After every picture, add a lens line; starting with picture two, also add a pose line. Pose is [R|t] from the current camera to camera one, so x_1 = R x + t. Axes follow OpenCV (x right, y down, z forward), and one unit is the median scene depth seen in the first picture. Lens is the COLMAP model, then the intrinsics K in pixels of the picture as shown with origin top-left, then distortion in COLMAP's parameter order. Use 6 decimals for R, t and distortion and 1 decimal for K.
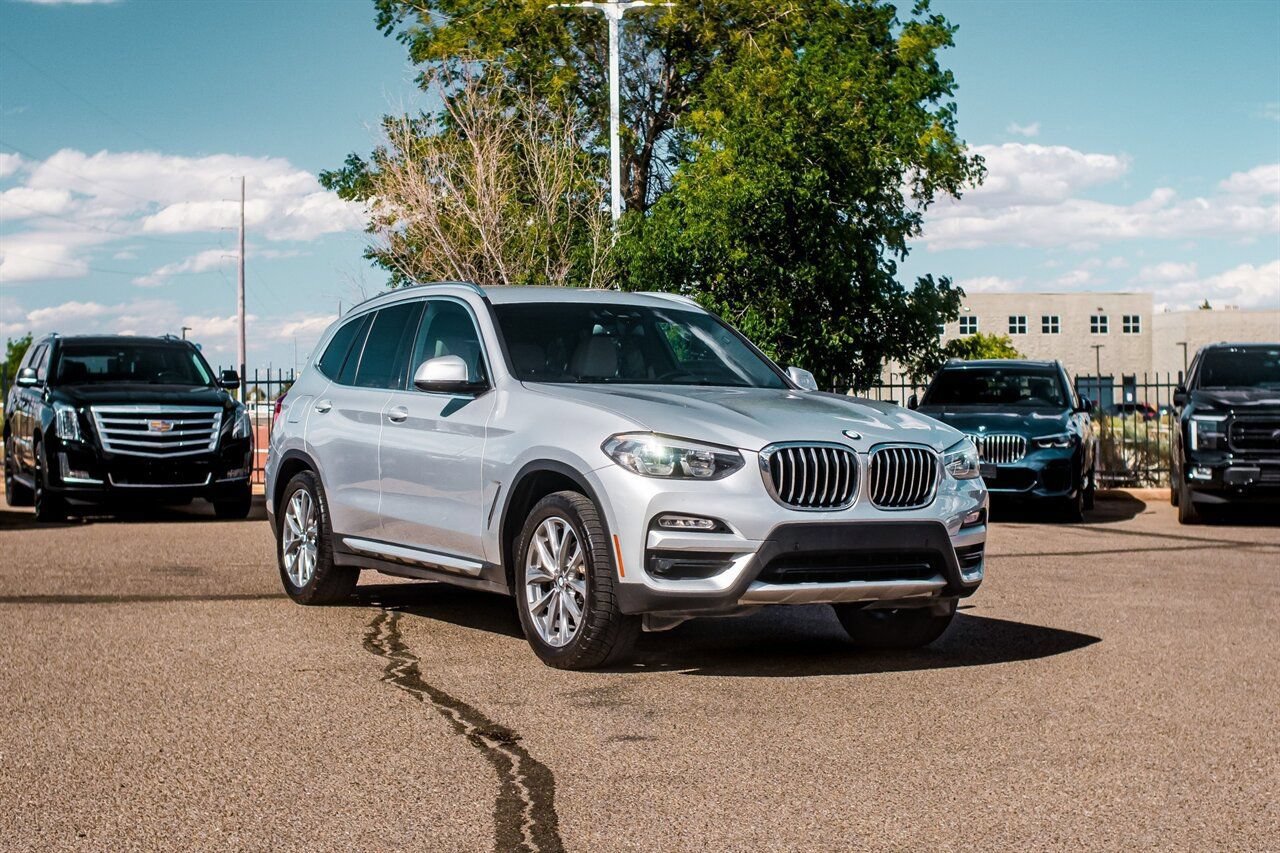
lens RADIAL K [[2218.9, 0, 640.0], [0, 2218.9, 426.5], [0, 0, 1]] dist [-0.169924, 0.251534]
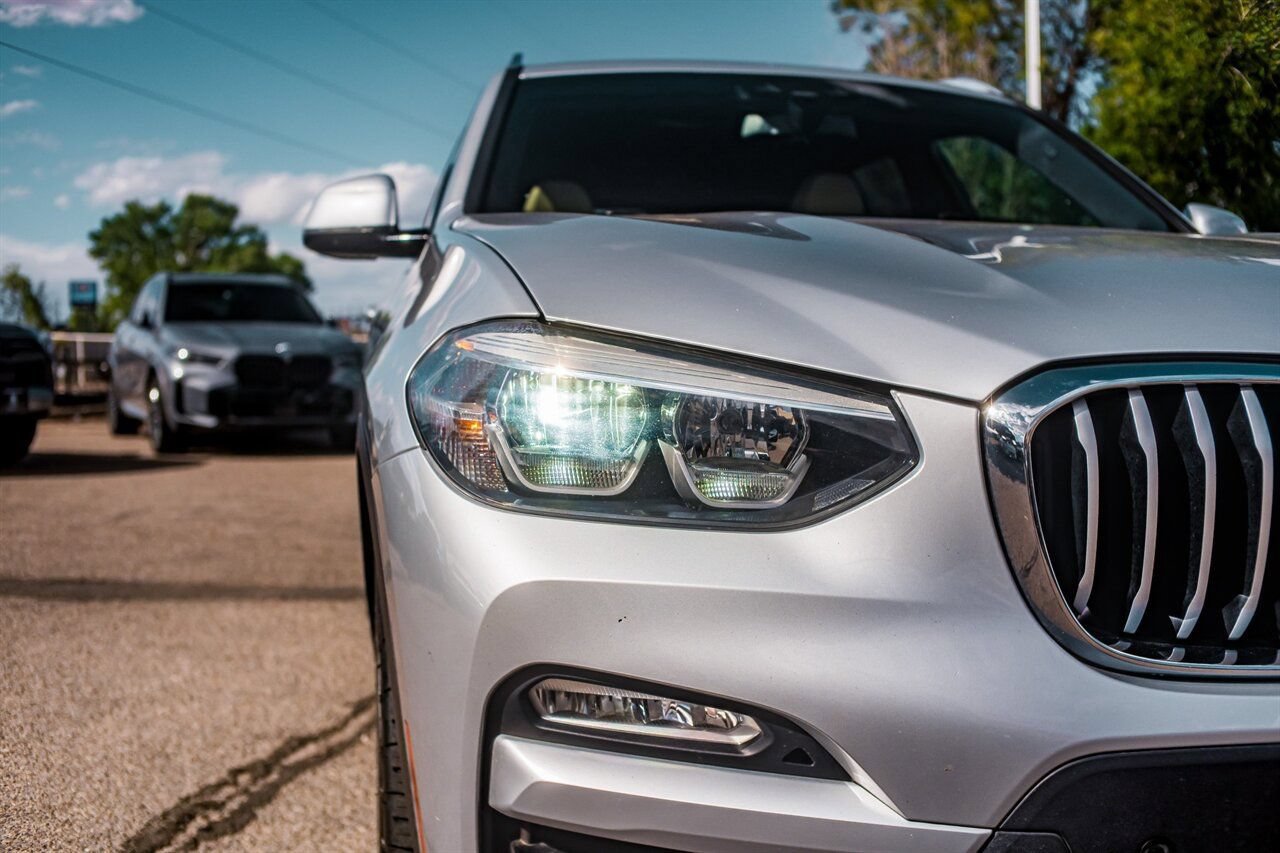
lens RADIAL K [[1442.5, 0, 640.0], [0, 1442.5, 426.5], [0, 0, 1]] dist [-0.071466, 0.007826]
pose [[0.949210, 0.014378, -0.314314, 0.065451], [-0.001181, 0.999111, 0.042135, 0.007692], [0.314641, -0.039624, 0.948383, 0.852898]]
